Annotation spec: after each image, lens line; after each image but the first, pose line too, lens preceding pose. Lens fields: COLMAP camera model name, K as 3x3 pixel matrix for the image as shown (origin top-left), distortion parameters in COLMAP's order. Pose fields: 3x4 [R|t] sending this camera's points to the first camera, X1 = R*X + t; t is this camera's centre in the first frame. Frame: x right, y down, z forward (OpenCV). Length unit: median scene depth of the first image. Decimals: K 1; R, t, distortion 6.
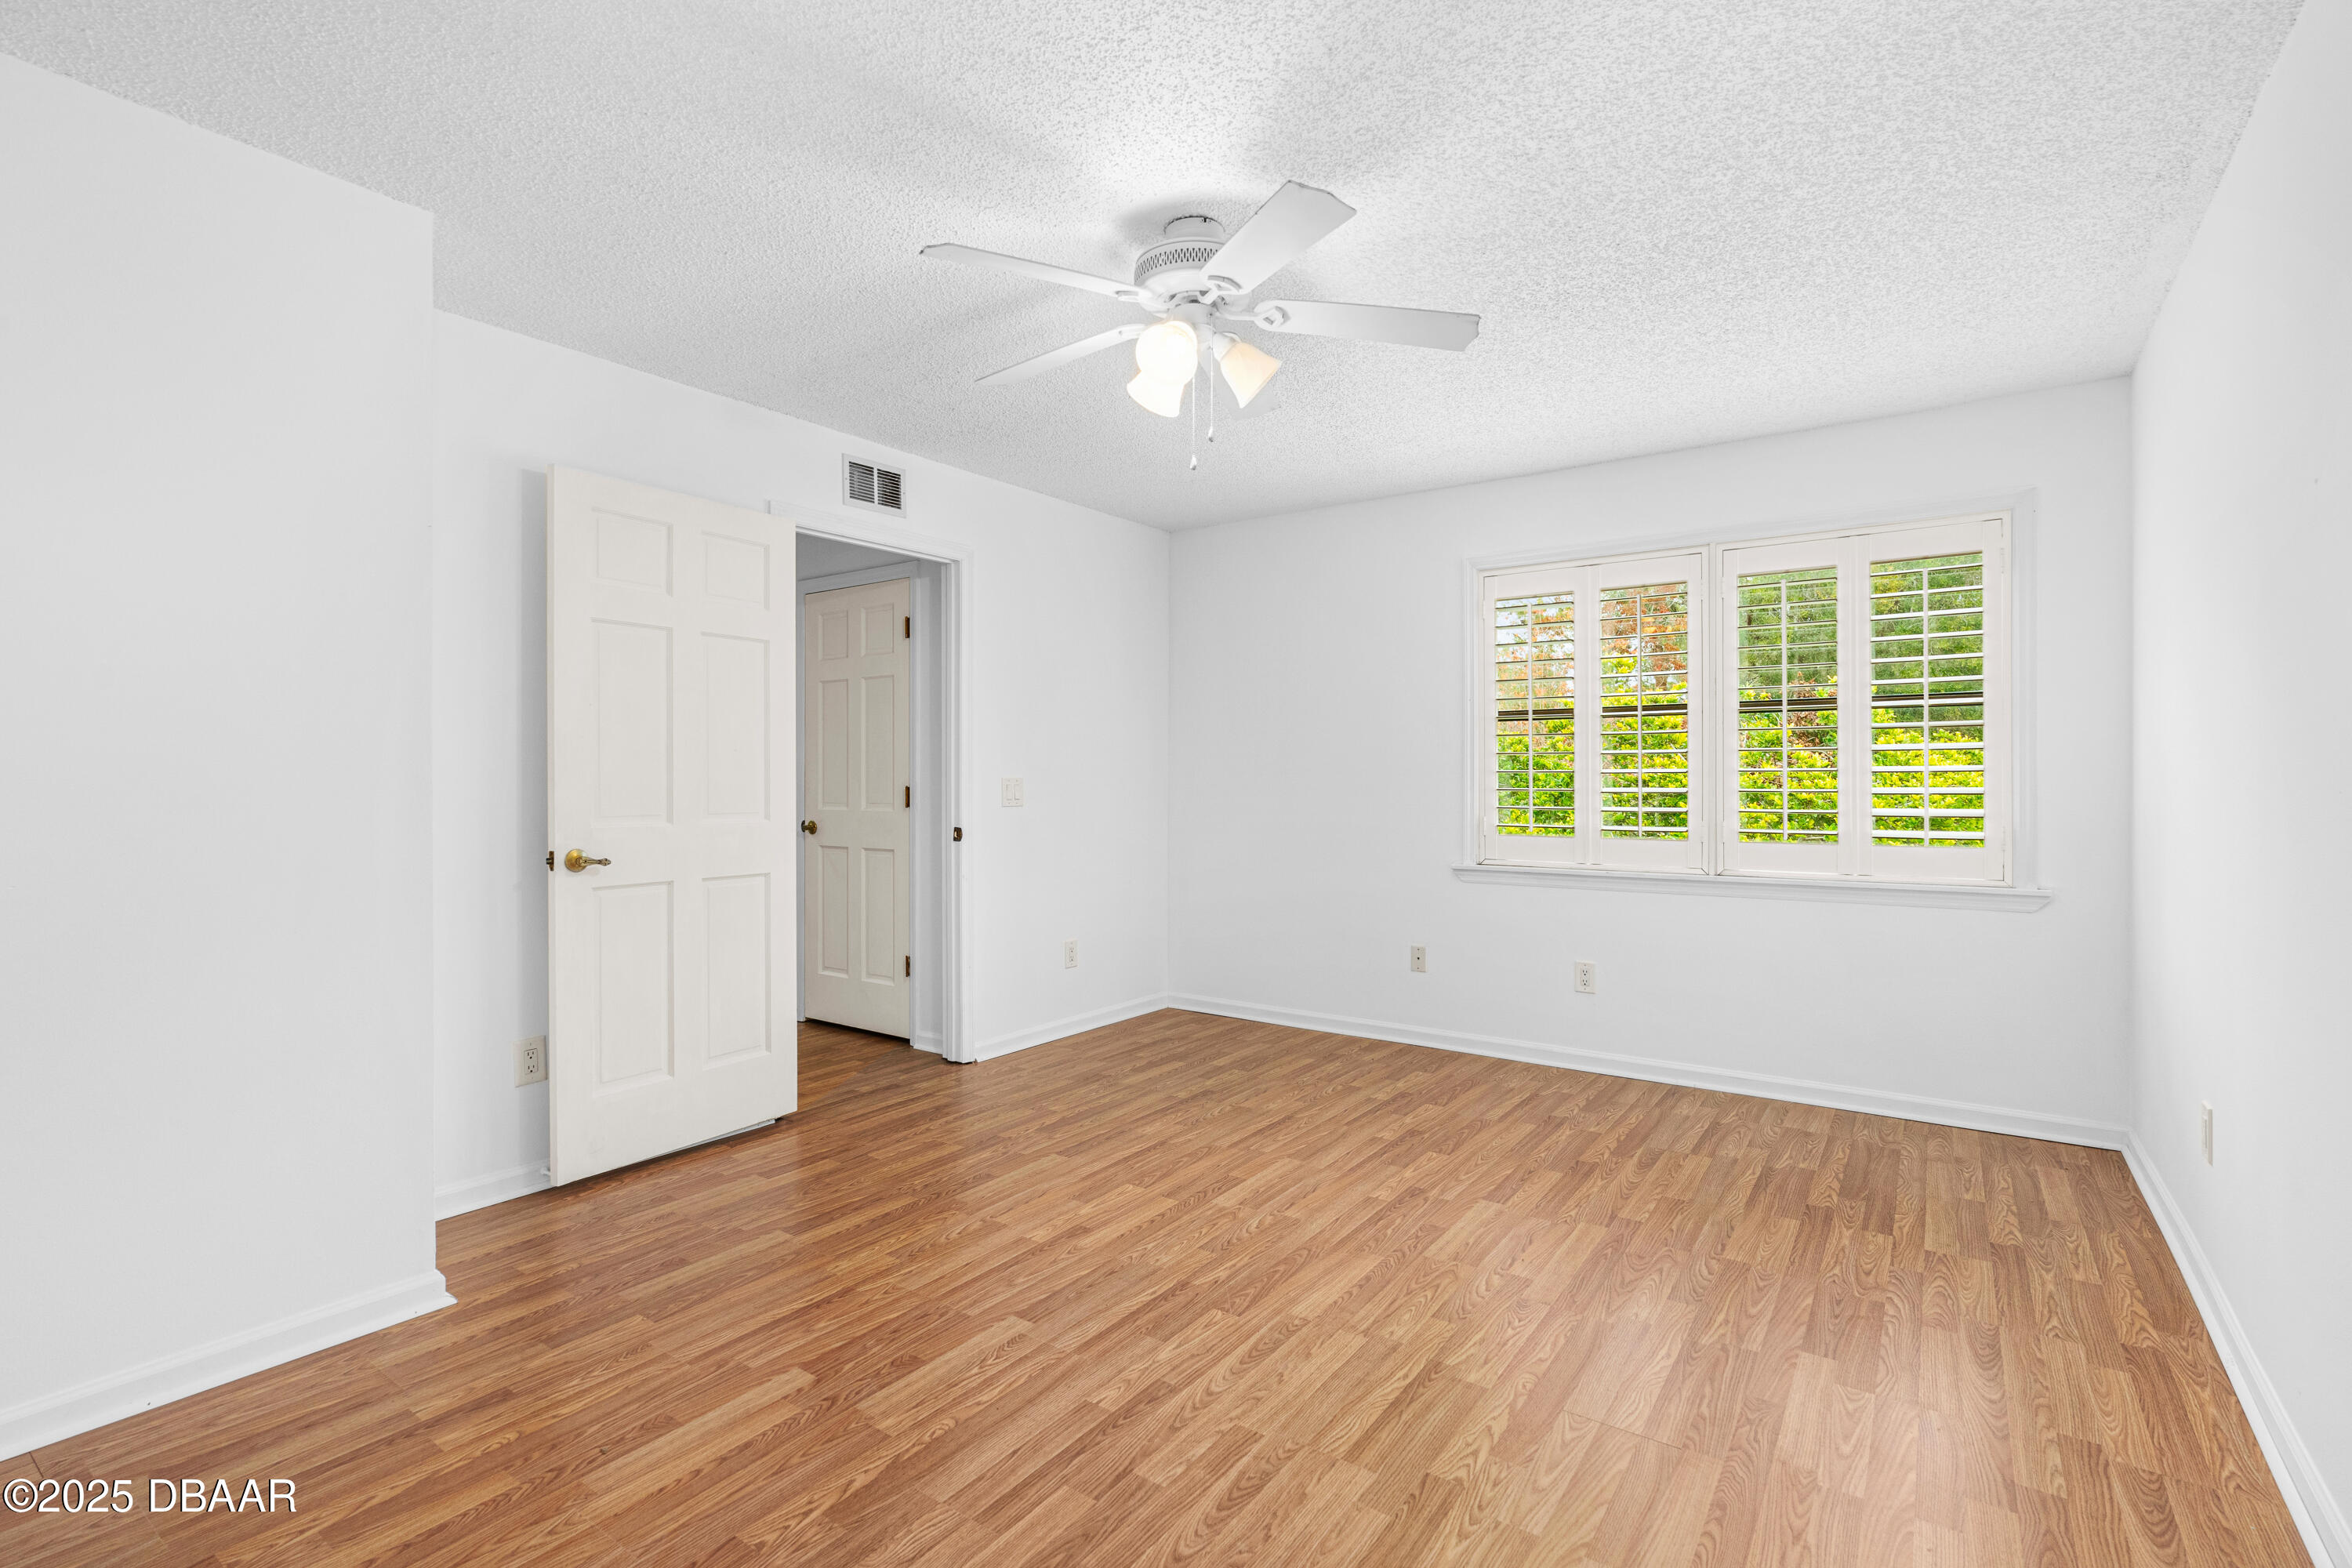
lens RADIAL K [[1074.9, 0, 1176.0], [0, 1074.9, 784.0], [0, 0, 1]] dist [0.000018, 0.000074]
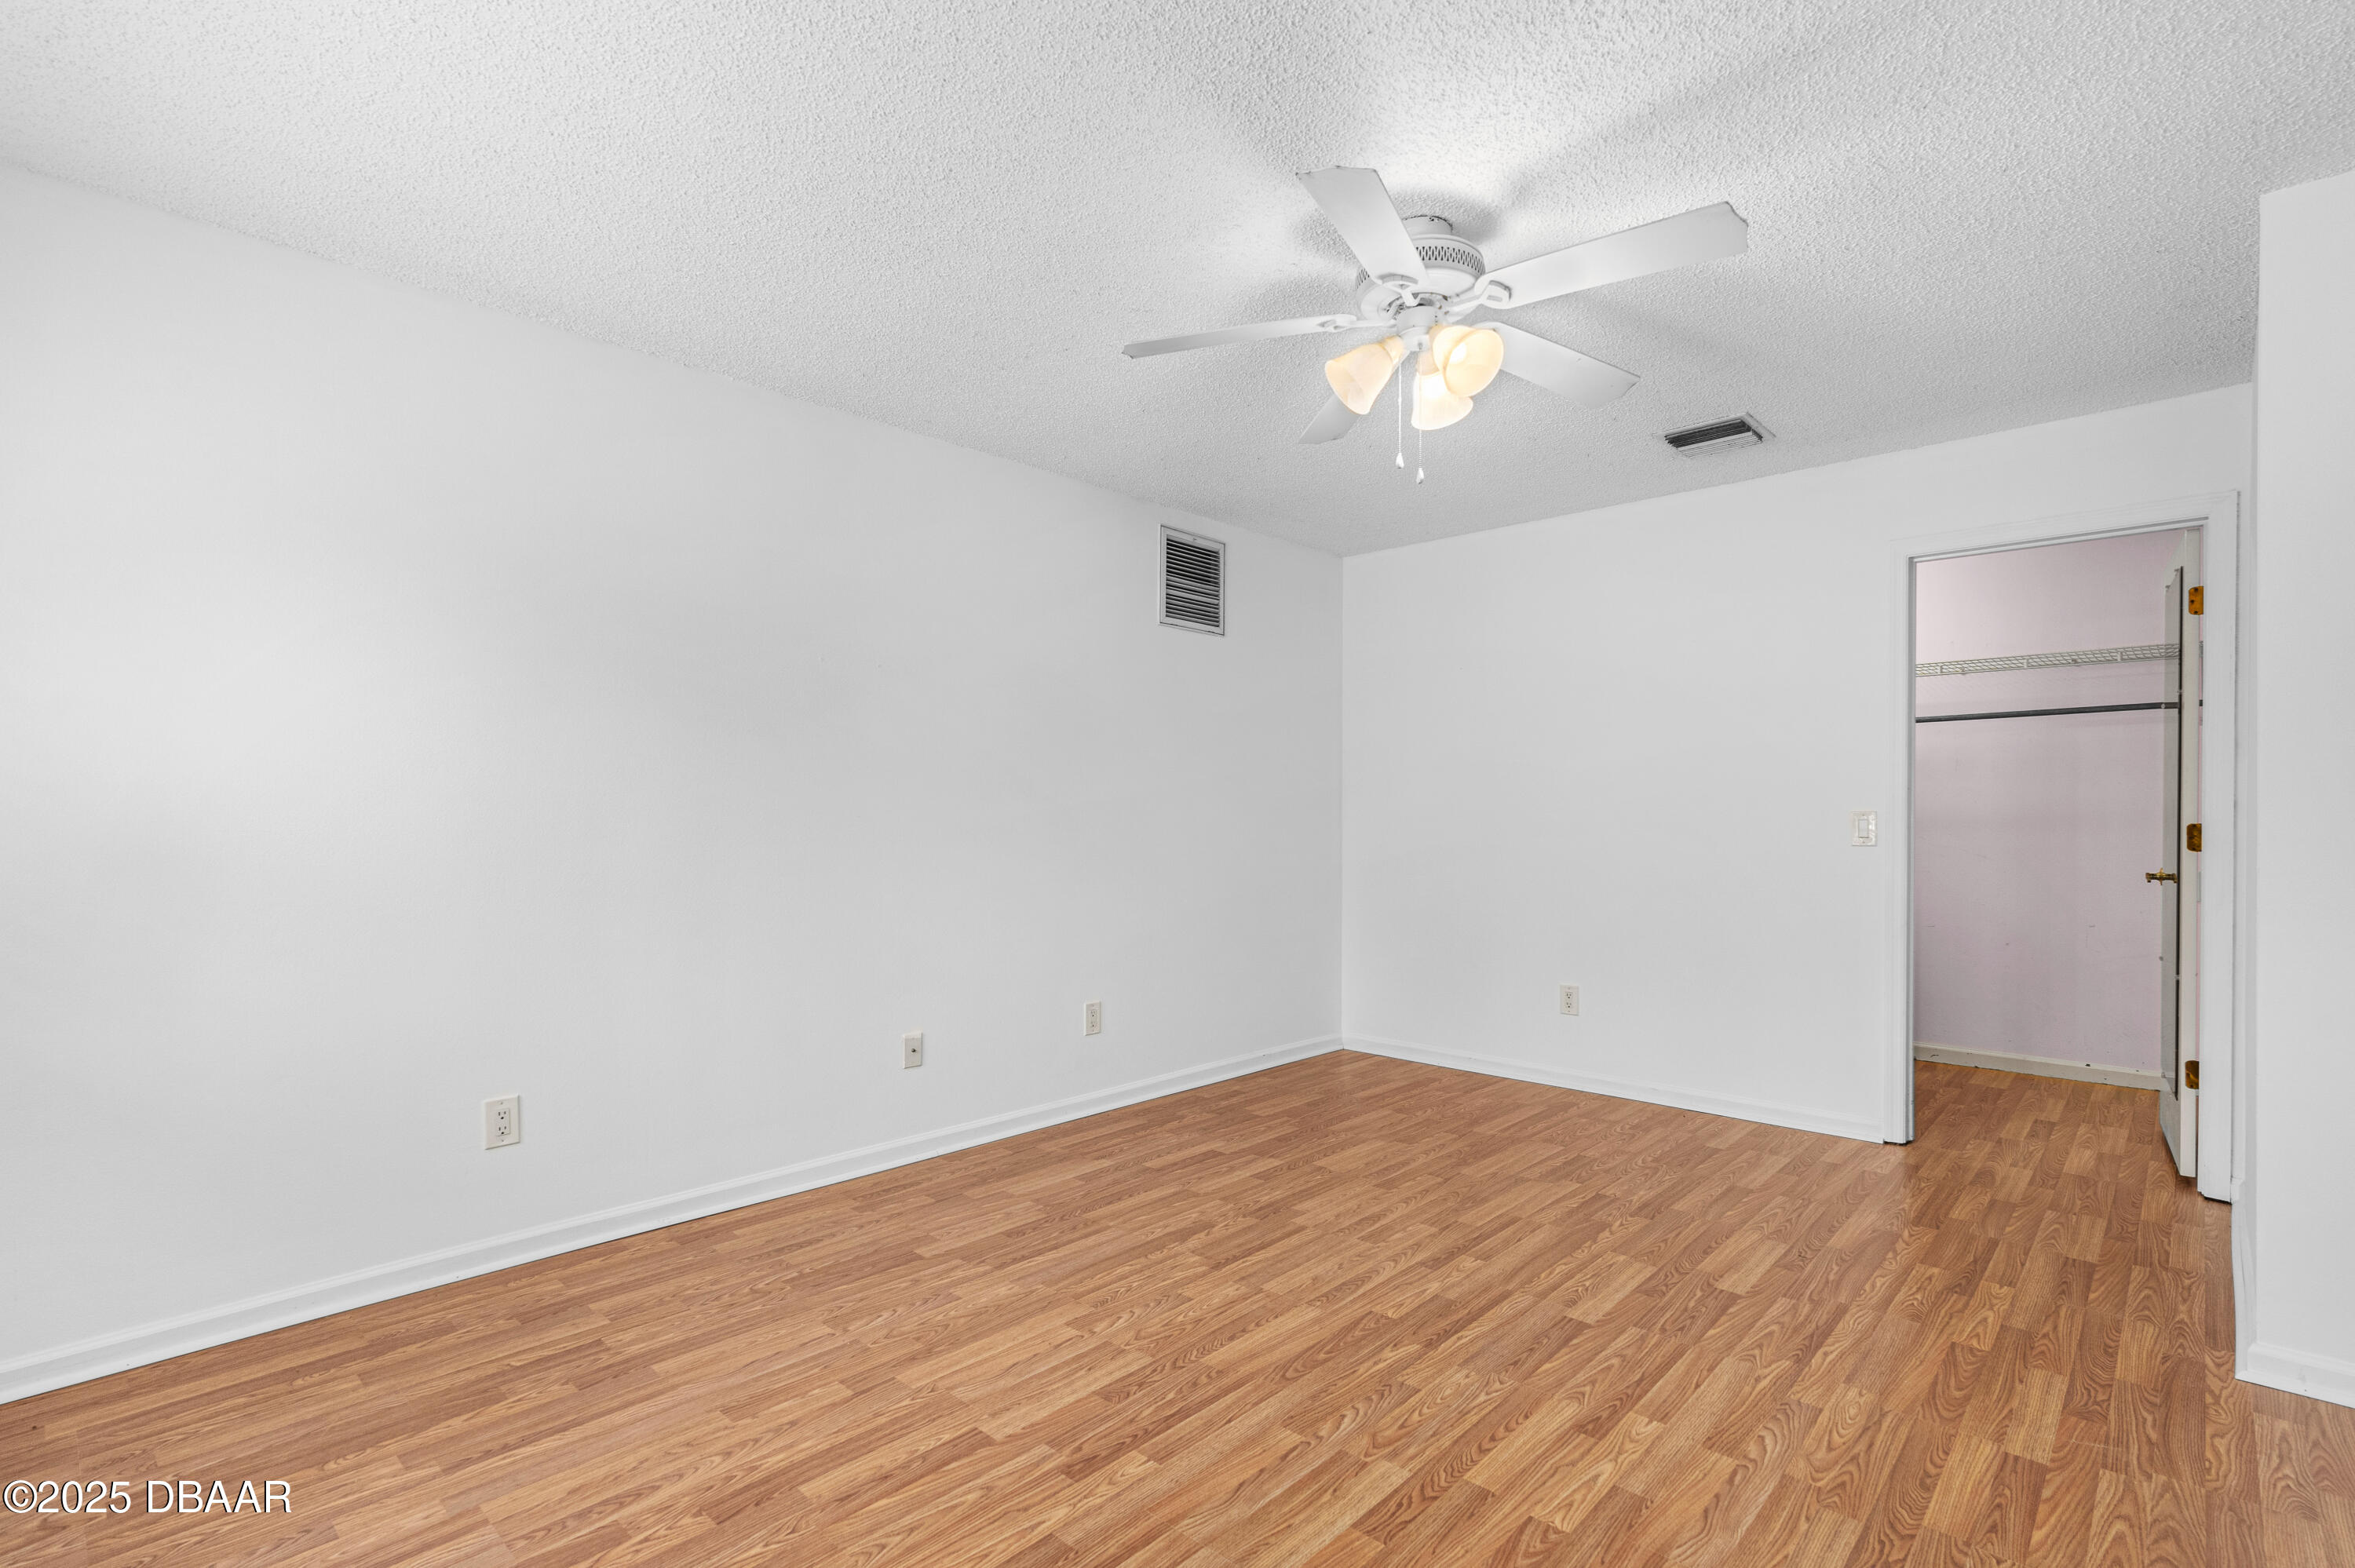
lens RADIAL K [[1076.2, 0, 1177.5], [0, 1076.2, 784.0], [0, 0, 1]] dist [0.000018, 0.000074]
pose [[-0.991400, 0.003778, 0.130814, 0.103202], [0.000817, 0.999742, -0.022681, -0.005638], [-0.130866, -0.022379, -0.991147, 2.012597]]
